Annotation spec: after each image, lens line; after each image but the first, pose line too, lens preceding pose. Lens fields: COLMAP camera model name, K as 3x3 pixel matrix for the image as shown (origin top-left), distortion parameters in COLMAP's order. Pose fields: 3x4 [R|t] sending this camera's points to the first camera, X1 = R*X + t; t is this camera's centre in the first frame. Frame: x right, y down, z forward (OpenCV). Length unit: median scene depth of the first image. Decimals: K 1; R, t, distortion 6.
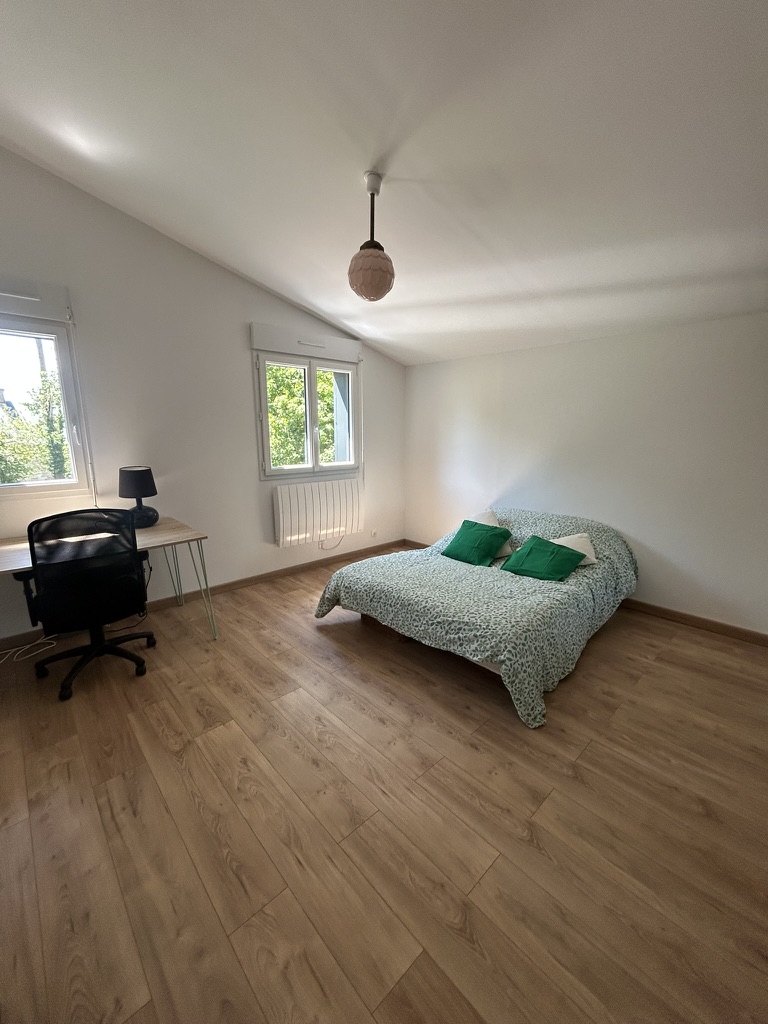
lens RADIAL K [[411.1, 0, 384.0], [0, 411.1, 512.0], [0, 0, 1]] dist [-0.002269, -0.000163]
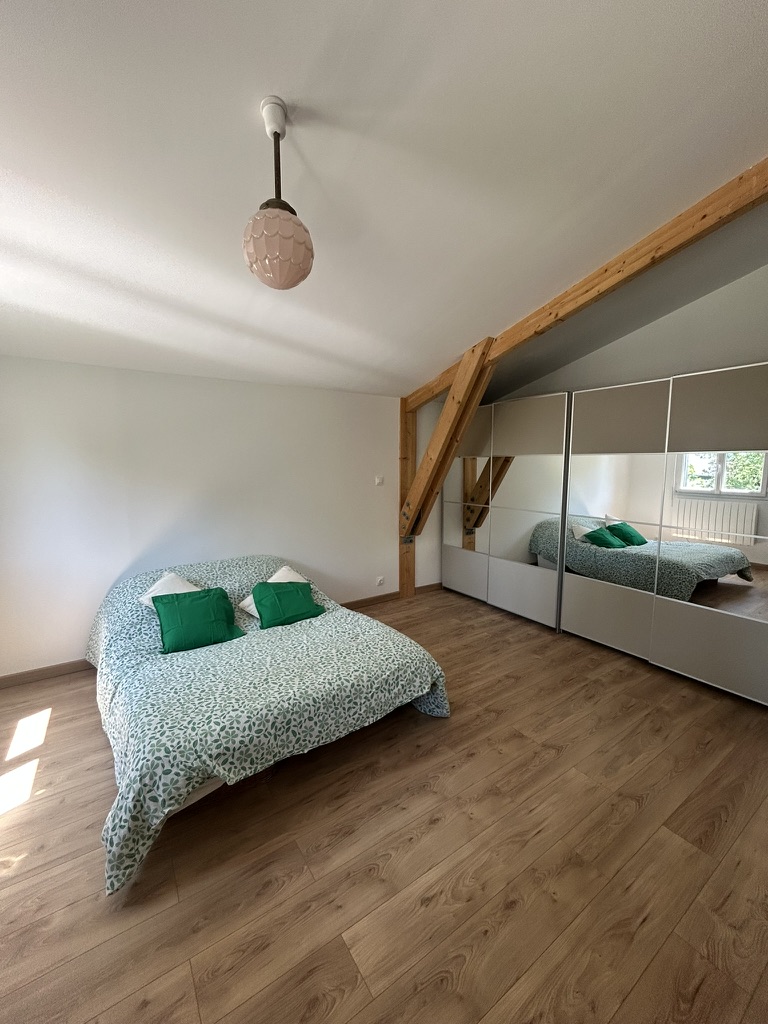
lens RADIAL K [[411.1, 0, 384.0], [0, 411.1, 512.0], [0, 0, 1]] dist [-0.002269, -0.000163]
pose [[0.155298, -0.118008, 0.980794, -0.748781], [0.193187, 0.977297, 0.086998, -0.193658], [-0.968794, 0.175966, 0.174570, 0.826848]]
